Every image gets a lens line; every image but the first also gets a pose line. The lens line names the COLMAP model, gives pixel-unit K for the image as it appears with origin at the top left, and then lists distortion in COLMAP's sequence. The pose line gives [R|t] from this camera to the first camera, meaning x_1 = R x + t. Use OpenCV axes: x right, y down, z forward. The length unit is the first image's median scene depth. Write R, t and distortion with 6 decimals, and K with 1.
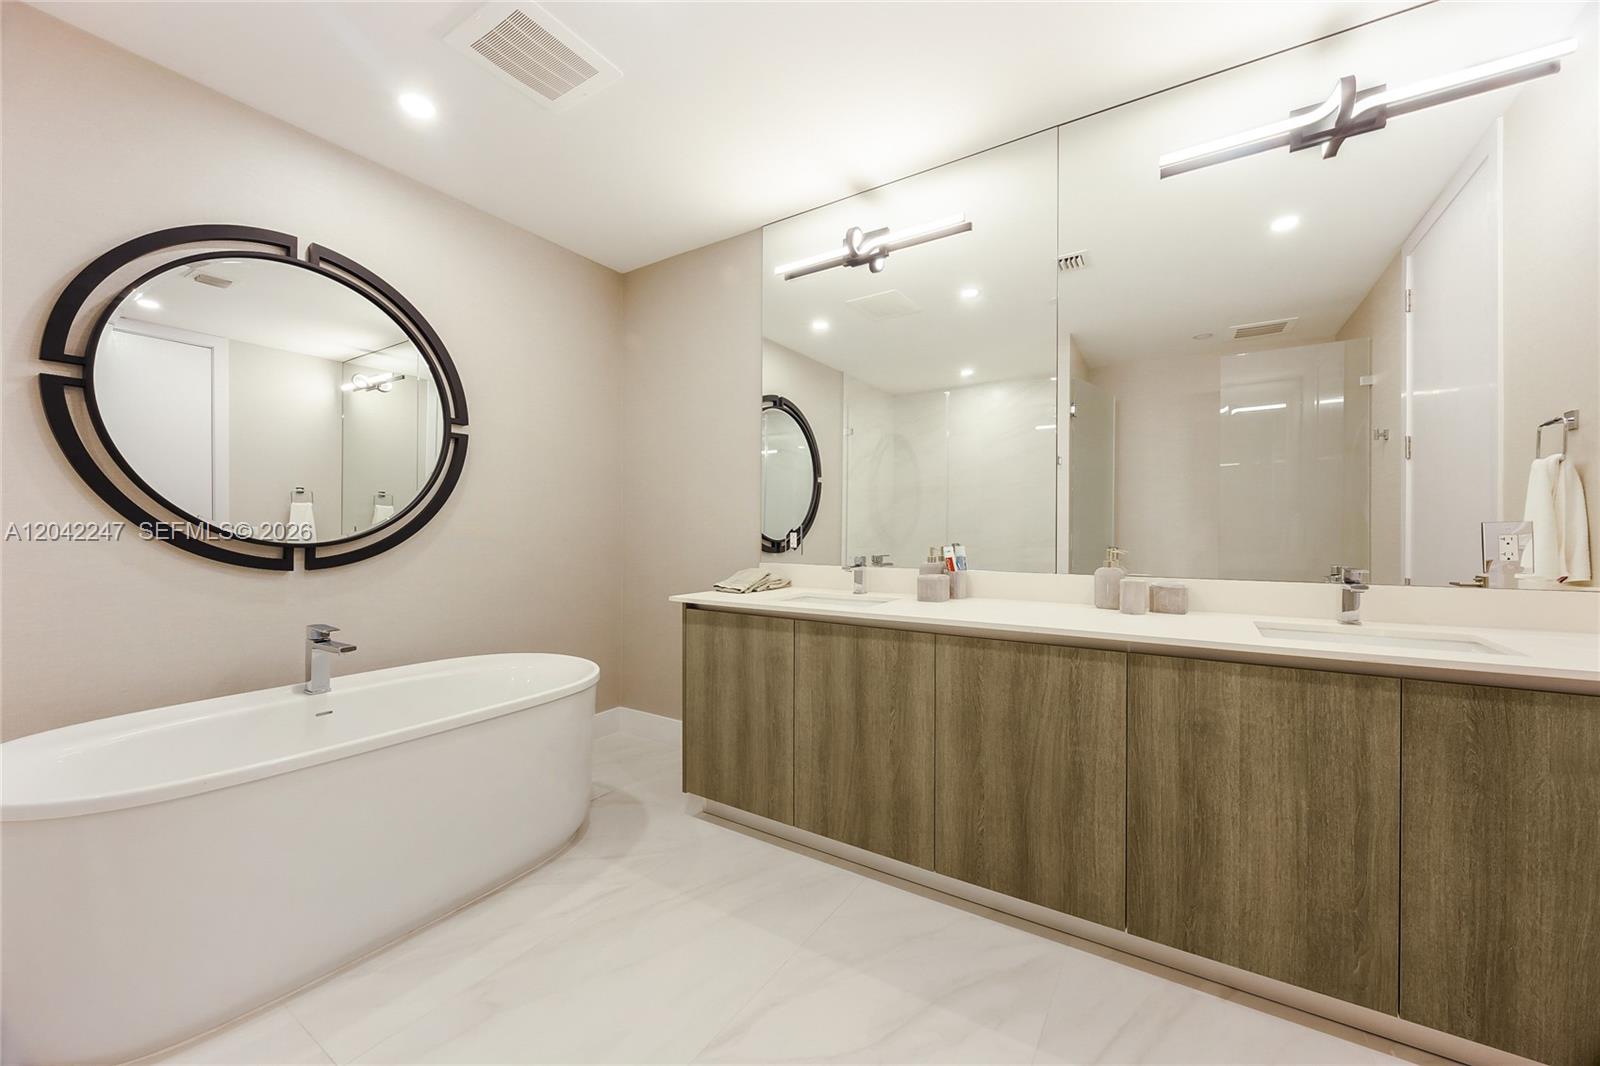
lens RADIAL K [[609.9, 0, 802.6], [0, 609.9, 538.5], [0, 0, 1]] dist [-0.006260, 0.000724]
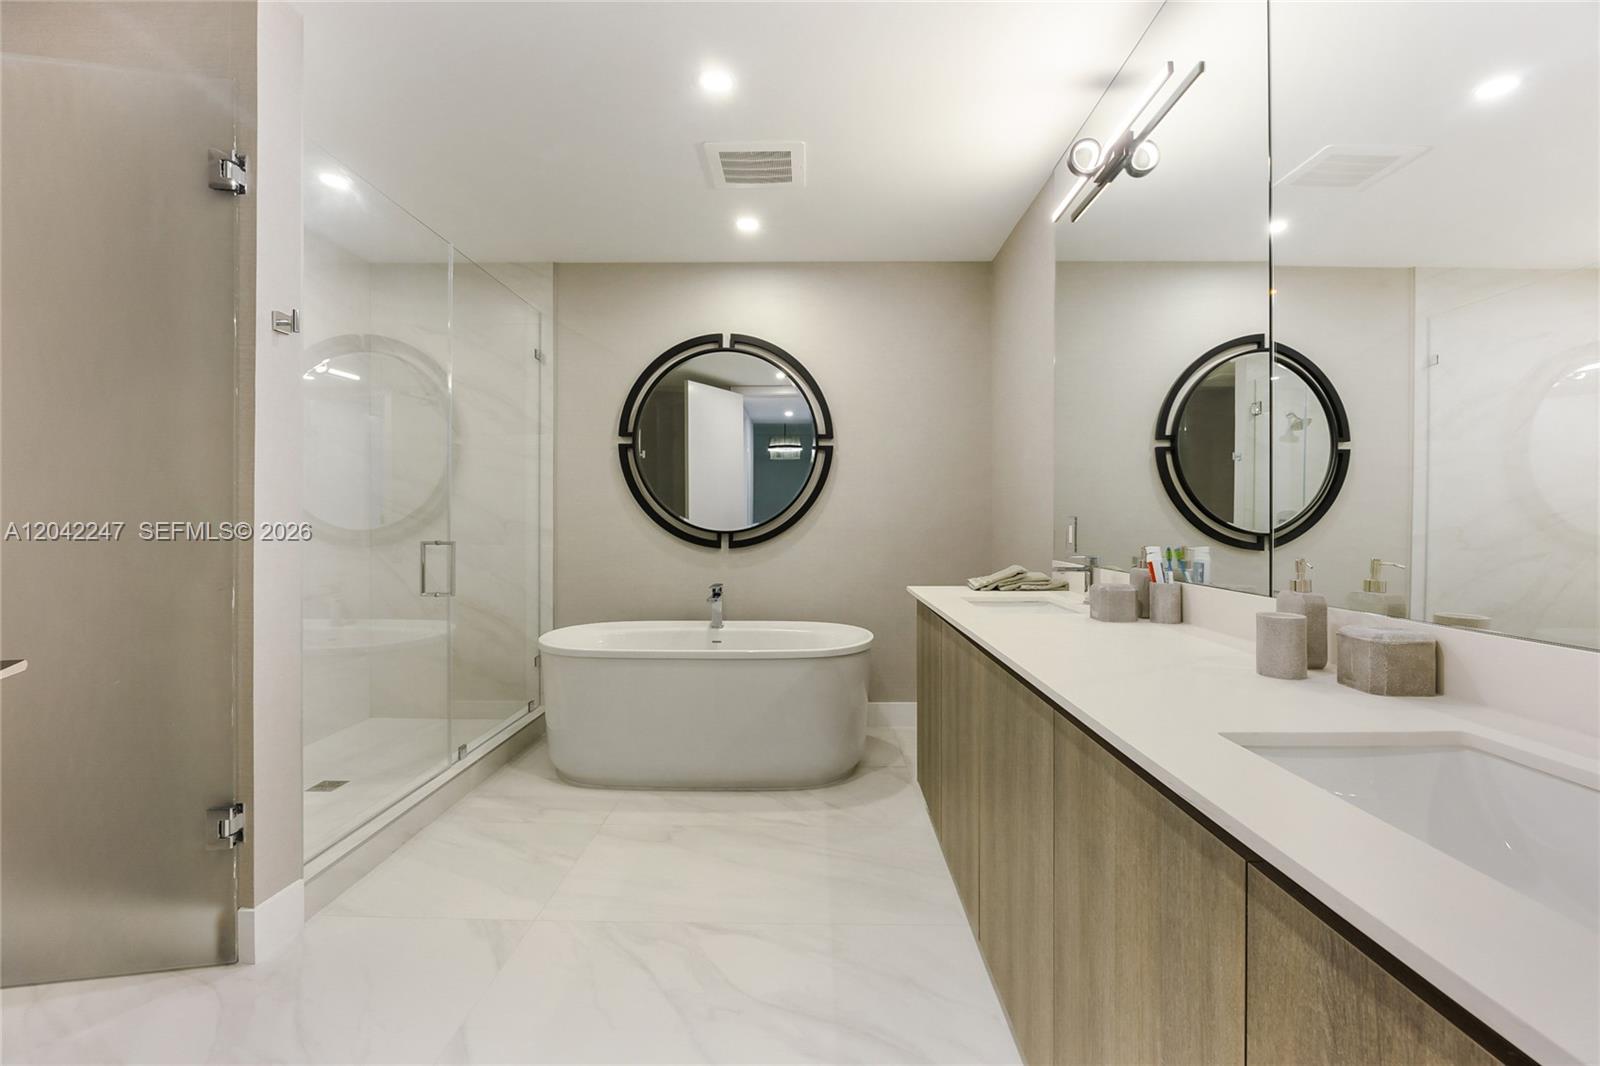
lens RADIAL K [[676.0, 0, 802.1], [0, 676.0, 525.6], [0, 0, 1]] dist [-0.013473, -0.000056]
pose [[0.519999, 0.005018, -0.854152, 0.743765], [-0.010508, 0.999945, -0.000523, -0.006987], [0.854102, 0.009247, 0.520023, 0.278254]]
